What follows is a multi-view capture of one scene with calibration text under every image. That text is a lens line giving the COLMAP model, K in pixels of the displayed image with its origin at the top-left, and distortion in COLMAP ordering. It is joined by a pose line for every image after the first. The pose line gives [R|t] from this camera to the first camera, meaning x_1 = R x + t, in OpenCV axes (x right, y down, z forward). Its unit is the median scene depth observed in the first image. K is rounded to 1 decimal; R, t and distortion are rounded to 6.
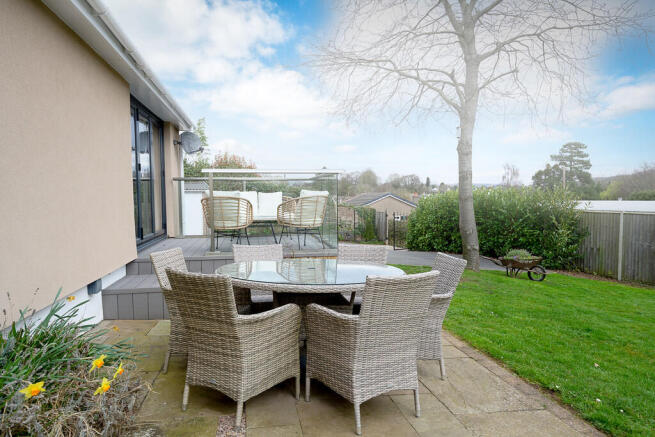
lens RADIAL K [[445.9, 0, 327.4], [0, 445.9, 217.2], [0, 0, 1]] dist [-0.004348, -0.000701]
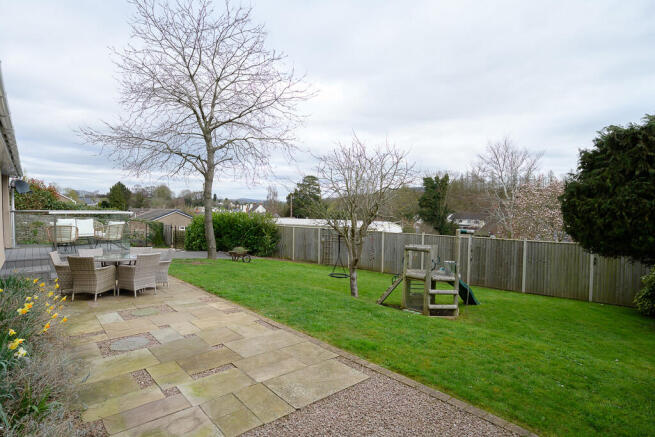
lens RADIAL K [[347.5, 0, 327.3], [0, 347.5, 220.4], [0, 0, 1]] dist [0.002547, 0.000815]
pose [[0.861655, -0.002342, 0.507489, -0.003759], [0.008885, 0.999906, -0.010472, -0.019997], [-0.507417, 0.013532, 0.861594, -0.423042]]
